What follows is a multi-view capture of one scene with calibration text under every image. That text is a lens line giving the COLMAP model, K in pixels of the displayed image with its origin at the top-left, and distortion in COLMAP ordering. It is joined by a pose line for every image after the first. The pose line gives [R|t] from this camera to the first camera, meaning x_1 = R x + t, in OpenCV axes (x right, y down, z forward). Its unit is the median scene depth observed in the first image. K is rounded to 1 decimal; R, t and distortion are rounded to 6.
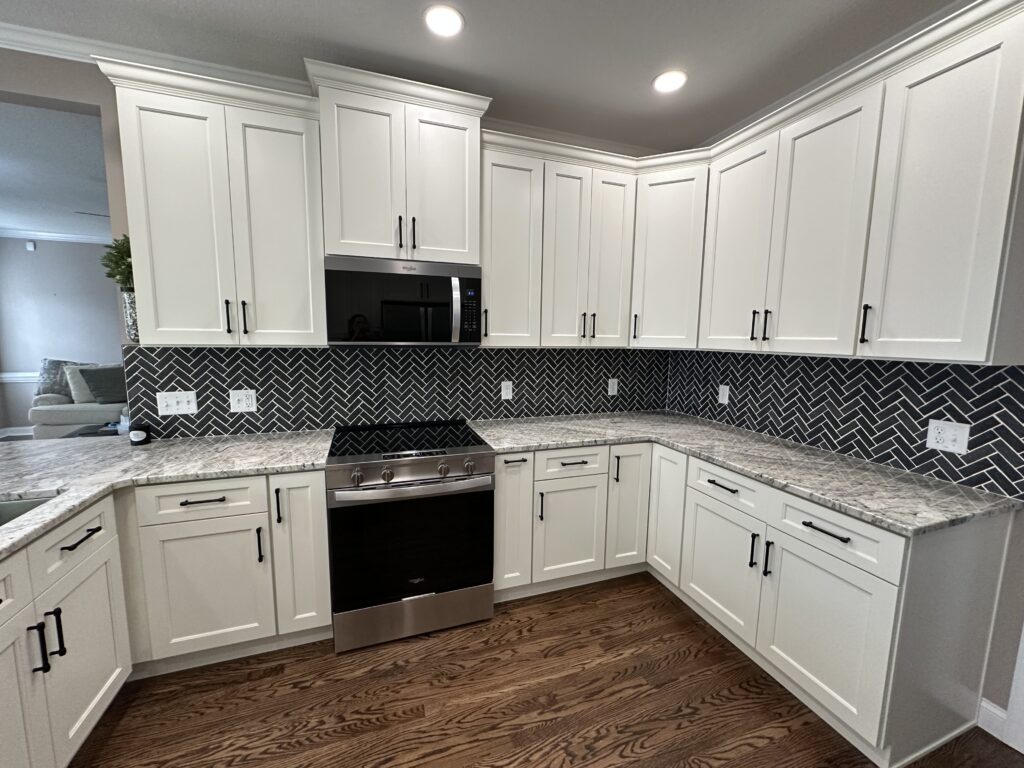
lens RADIAL K [[408.3, 0, 510.2], [0, 408.3, 383.5], [0, 0, 1]] dist [-0.008659, 0.002204]
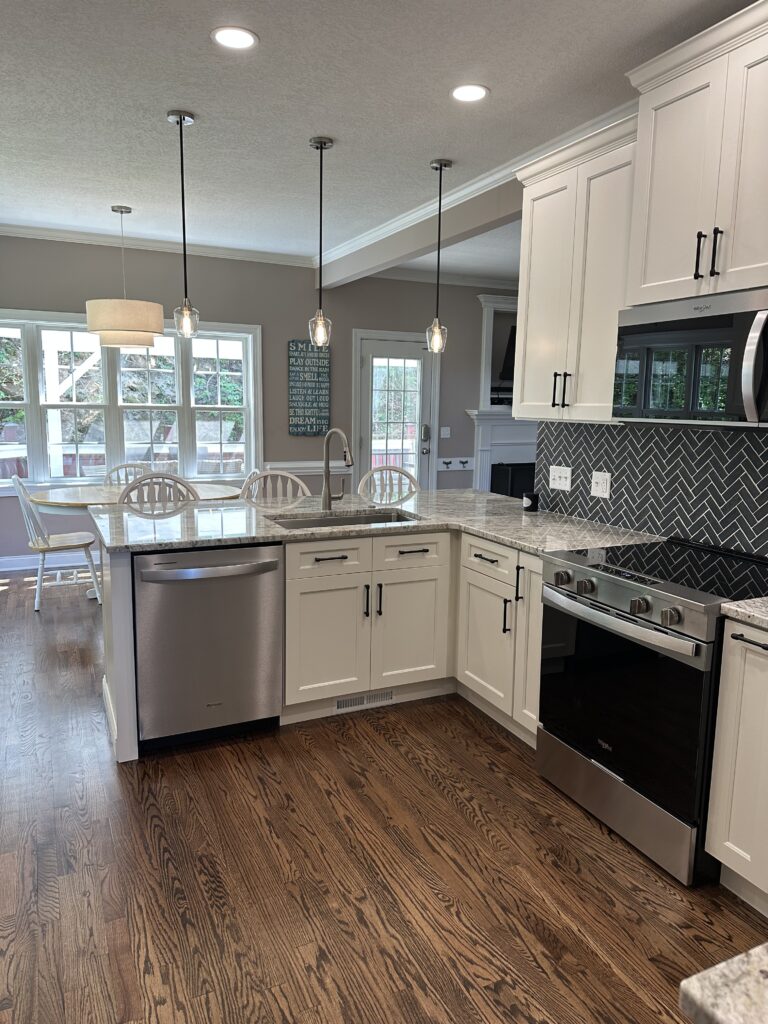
lens RADIAL K [[712.7, 0, 383.0], [0, 712.7, 512.7], [0, 0, 1]] dist [0.051930, -0.072101]
pose [[0.097968, 0.142055, -0.984999, 0.935661], [-0.134338, 0.982589, 0.128346, -0.036961], [0.986081, 0.119749, 0.115346, 0.408425]]
